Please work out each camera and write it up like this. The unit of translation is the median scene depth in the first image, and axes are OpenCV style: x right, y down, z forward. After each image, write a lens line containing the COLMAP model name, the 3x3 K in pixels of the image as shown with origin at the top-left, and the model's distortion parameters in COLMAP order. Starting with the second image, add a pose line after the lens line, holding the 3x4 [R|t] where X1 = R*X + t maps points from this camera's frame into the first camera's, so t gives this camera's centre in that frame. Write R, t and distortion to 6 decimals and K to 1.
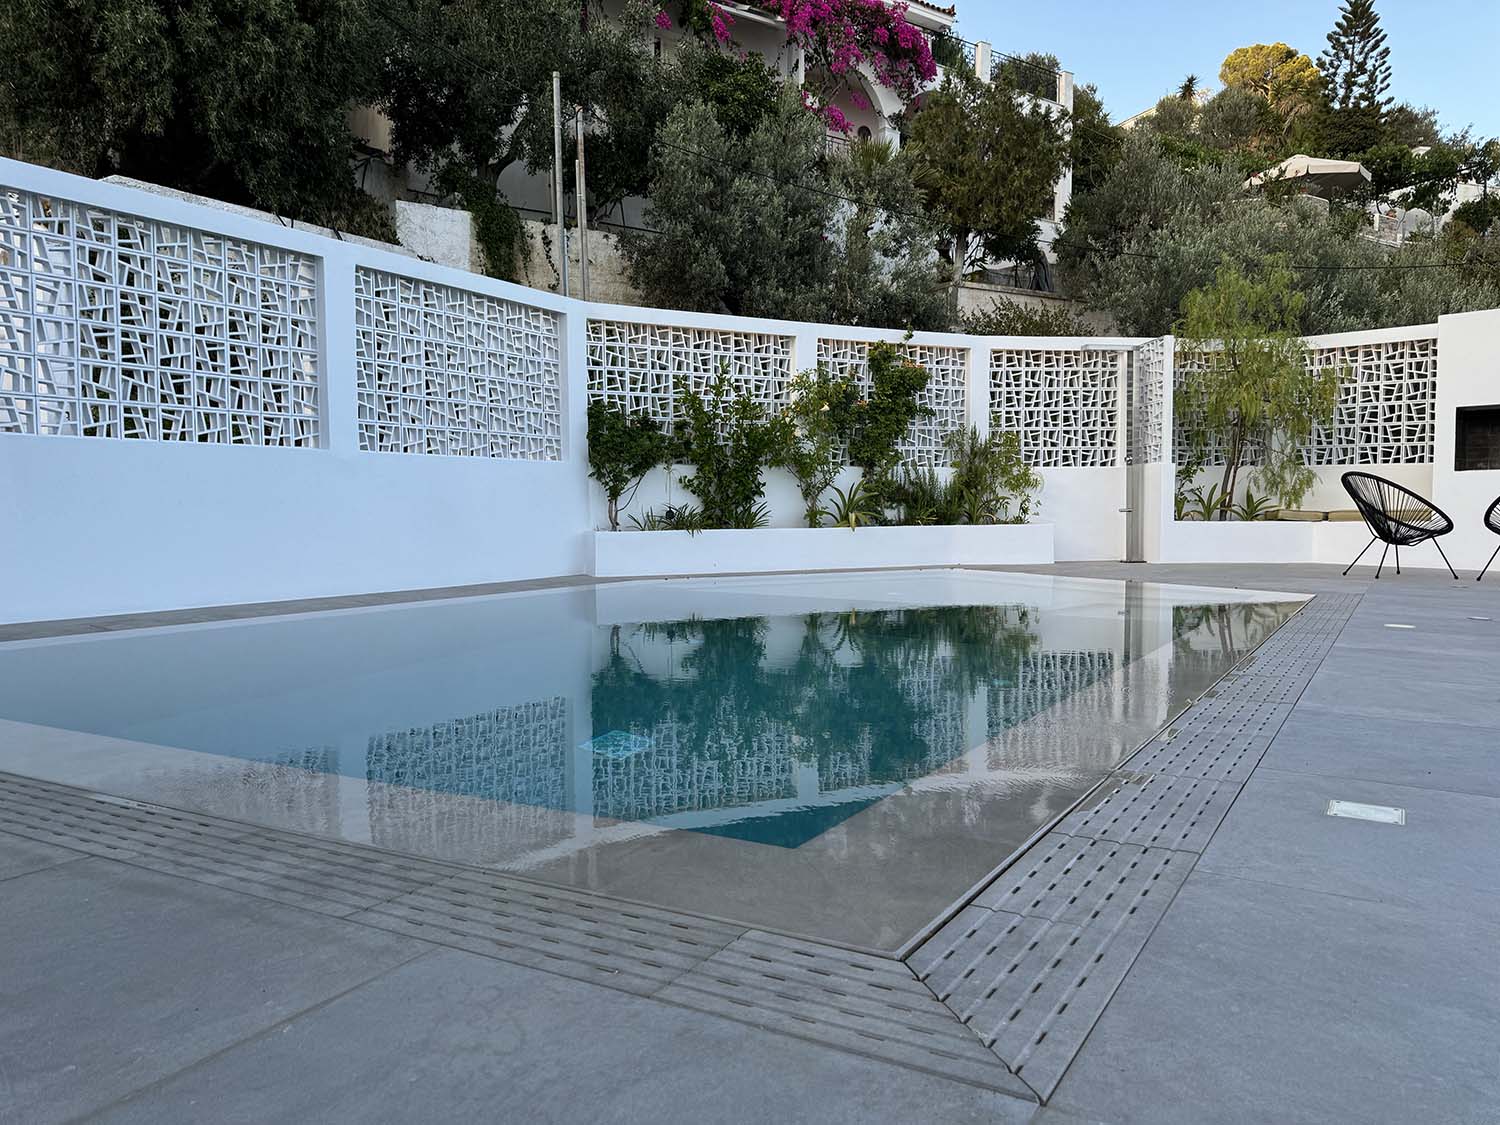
lens RADIAL K [[1062.7, 0, 740.9], [0, 1062.7, 587.3], [0, 0, 1]] dist [0.062602, -0.078257]
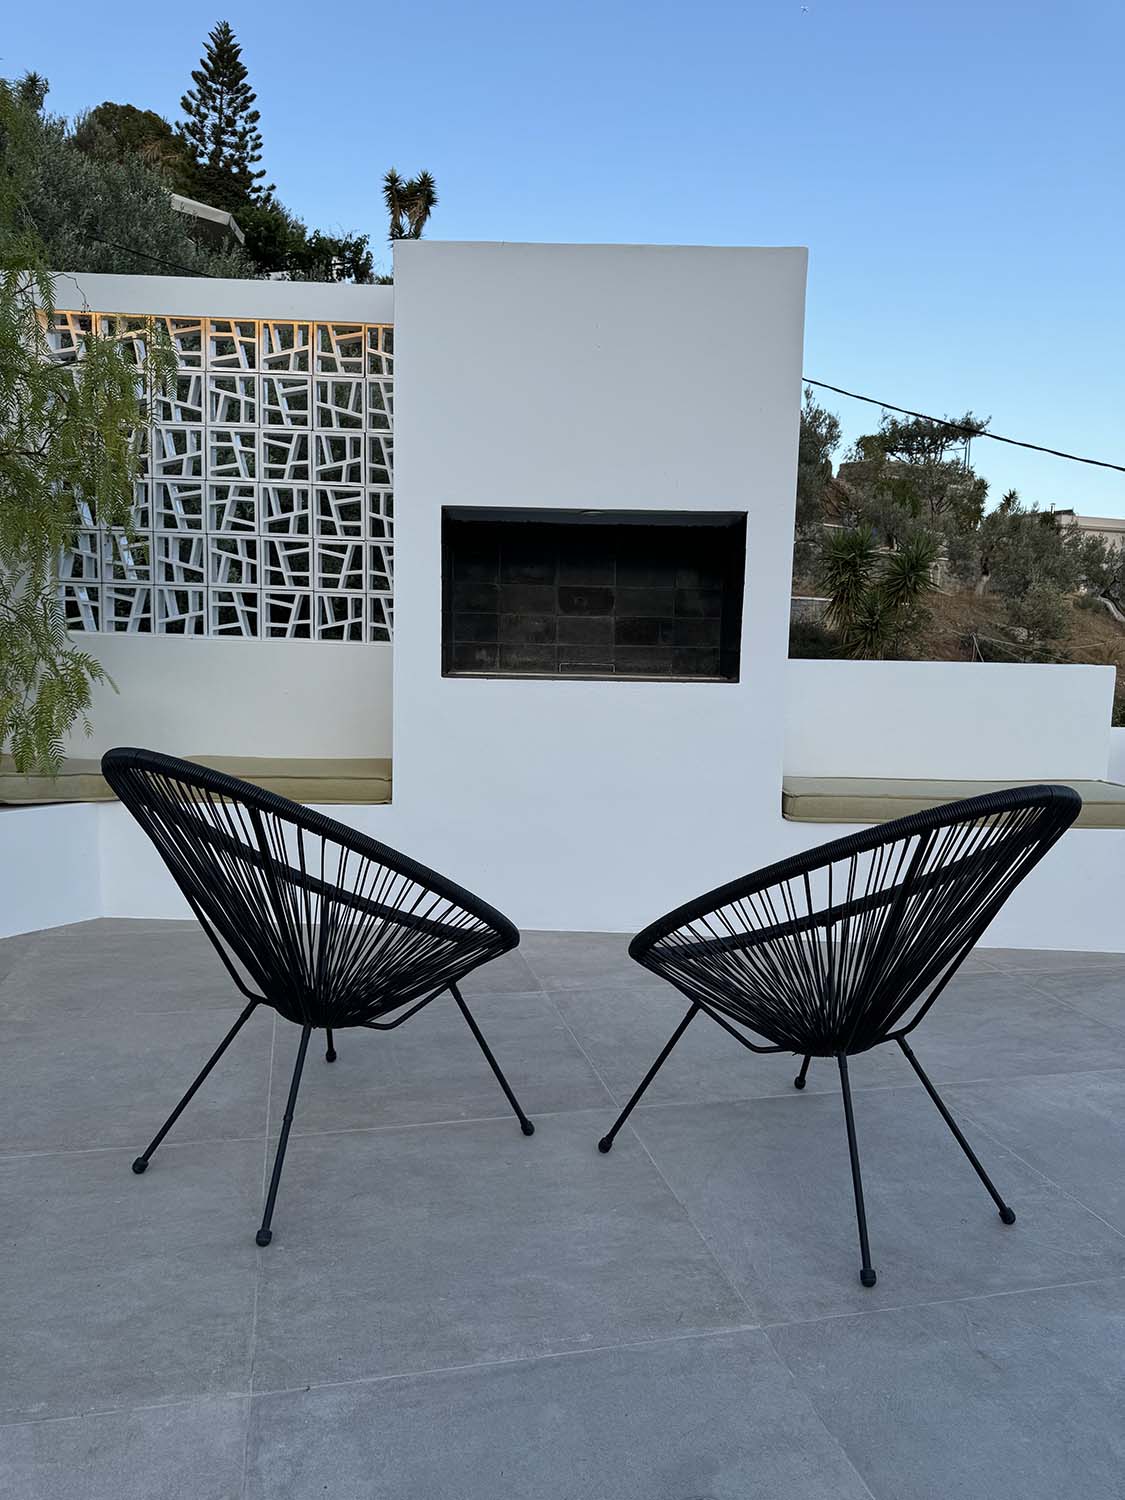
lens RADIAL K [[1053.7, 0, 561.4], [0, 1053.7, 754.4], [0, 0, 1]] dist [0.027894, -0.002111]
pose [[0.695315, -0.066313, 0.715639, 0.390406], [0.018983, 0.997081, 0.073948, -0.099029], [-0.718455, -0.037832, 0.694544, 0.652457]]
